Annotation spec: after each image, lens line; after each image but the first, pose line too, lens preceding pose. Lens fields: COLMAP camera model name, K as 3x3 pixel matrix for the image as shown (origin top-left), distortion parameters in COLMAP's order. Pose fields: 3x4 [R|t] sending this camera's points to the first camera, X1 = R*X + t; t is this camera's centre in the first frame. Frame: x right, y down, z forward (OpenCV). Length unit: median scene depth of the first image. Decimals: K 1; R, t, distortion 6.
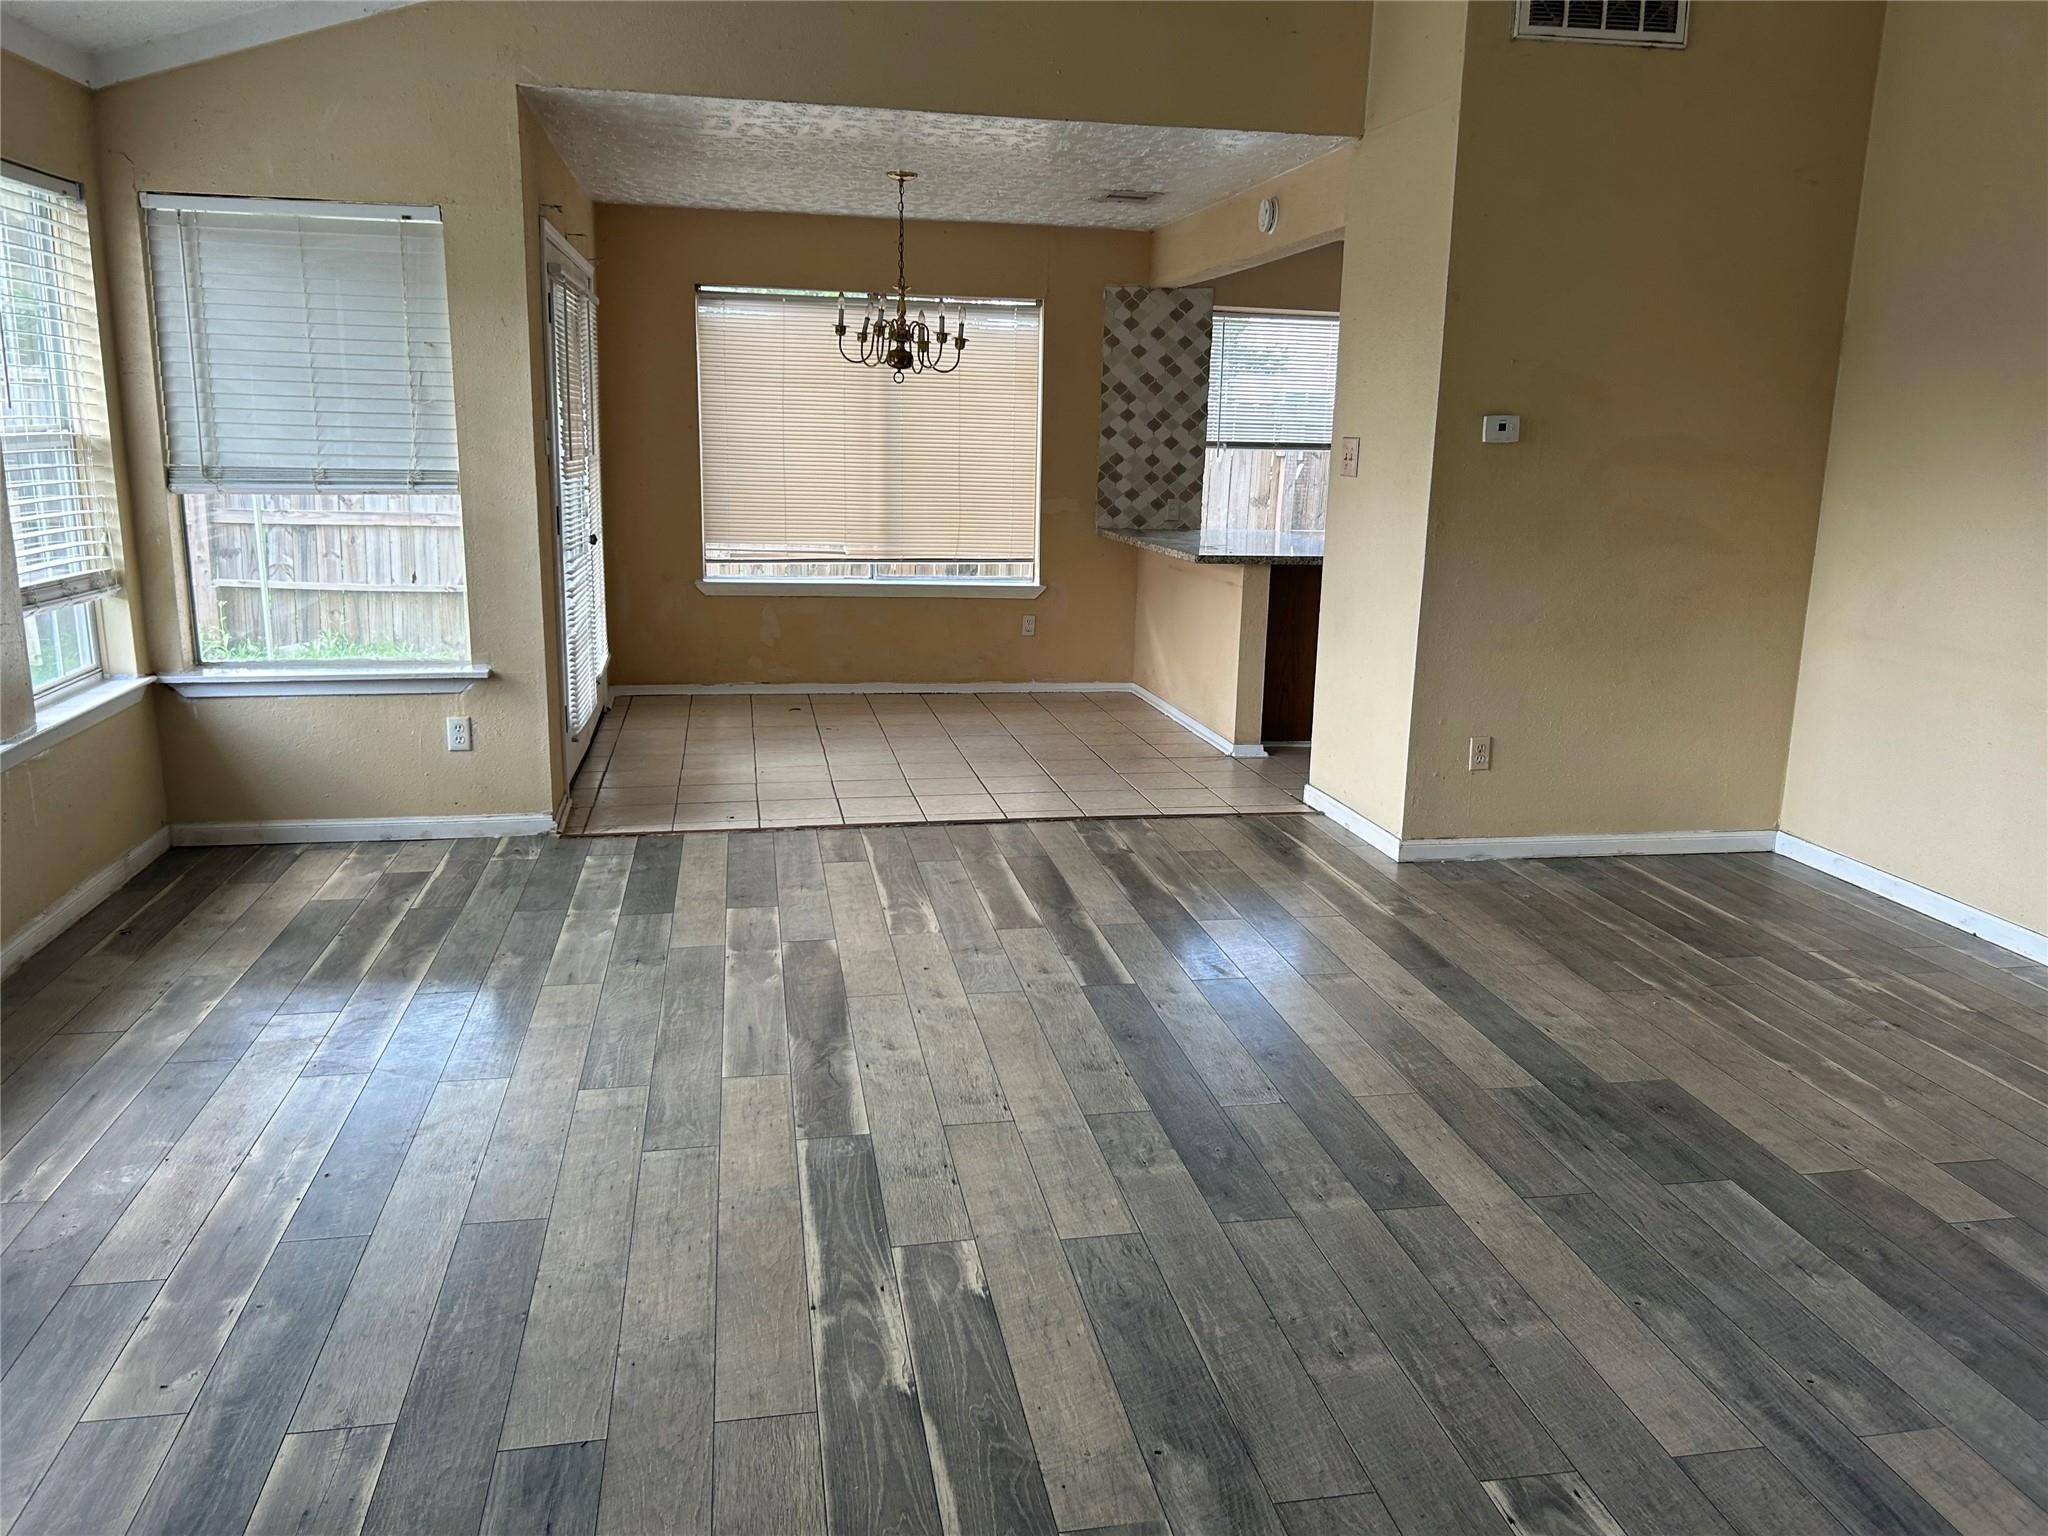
lens RADIAL K [[1539.9, 0, 1038.0], [0, 1539.9, 756.1], [0, 0, 1]] dist [0.060703, -0.073012]
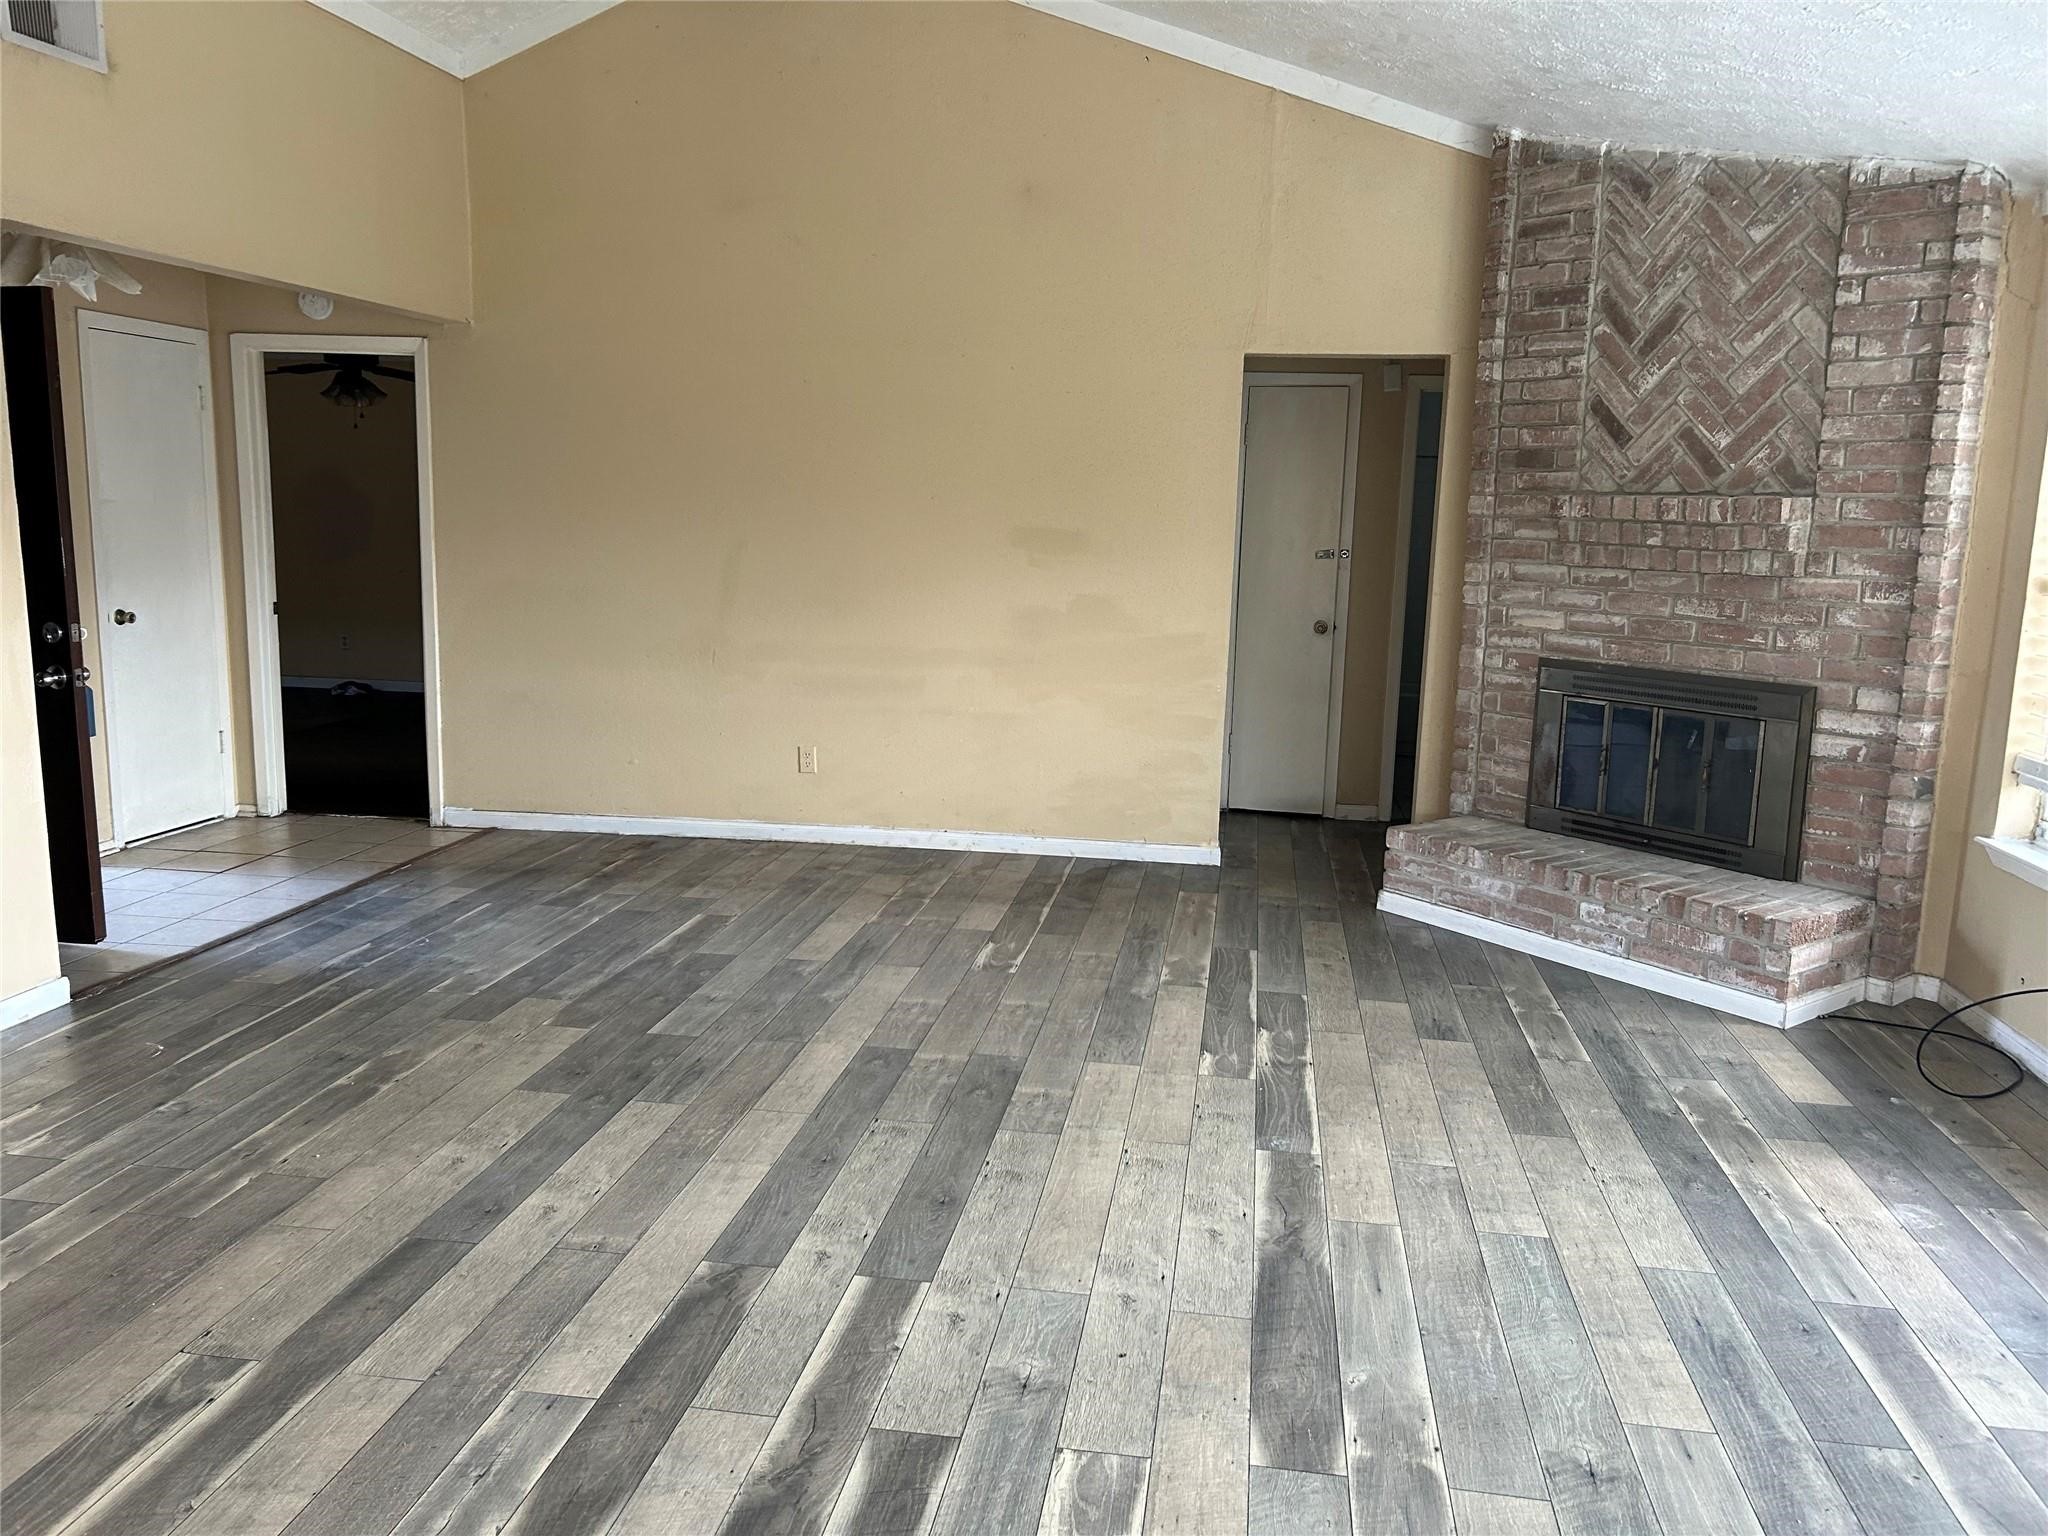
lens RADIAL K [[1539.9, 0, 1037.5], [0, 1539.9, 760.7], [0, 0, 1]] dist [0.060703, -0.073012]
pose [[-0.943645, -0.099494, 0.315650, -0.191008], [0.027585, 0.926780, 0.374590, -0.297090], [-0.329807, 0.362187, -0.871807, 1.289155]]
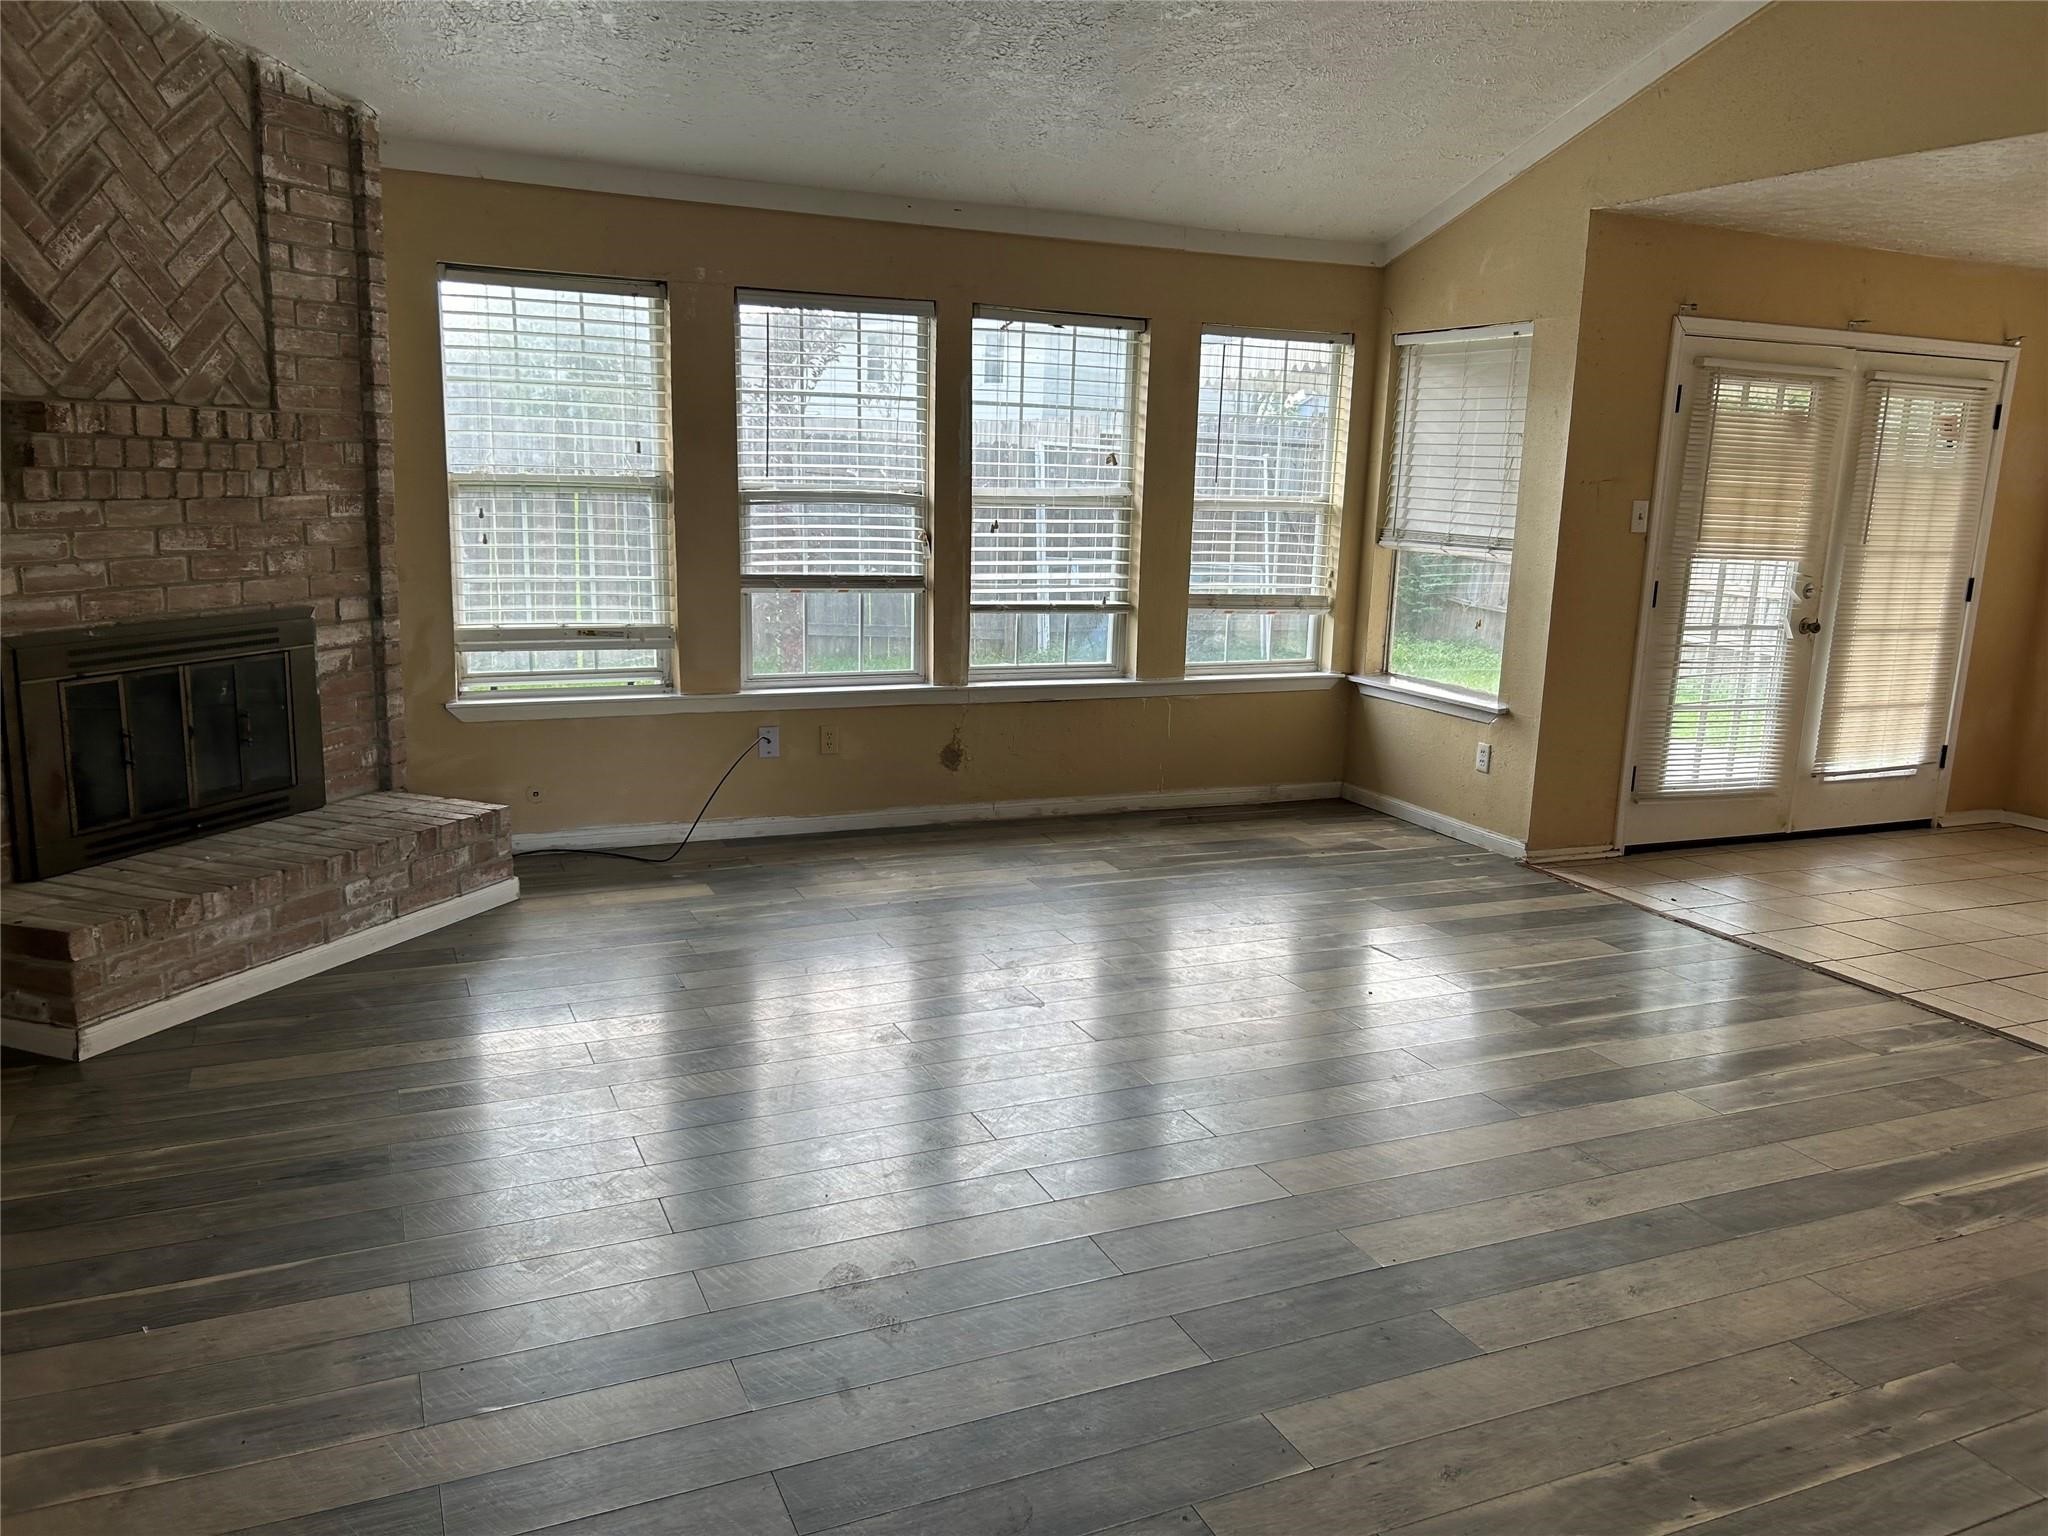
lens RADIAL K [[1539.9, 0, 1039.4], [0, 1539.9, 765.1], [0, 0, 1]] dist [0.060703, -0.073012]
pose [[0.231247, 0.176321, -0.956784, 0.757006], [-0.238966, 0.963607, 0.119823, -0.076821], [0.943091, 0.200930, 0.264966, 0.400068]]
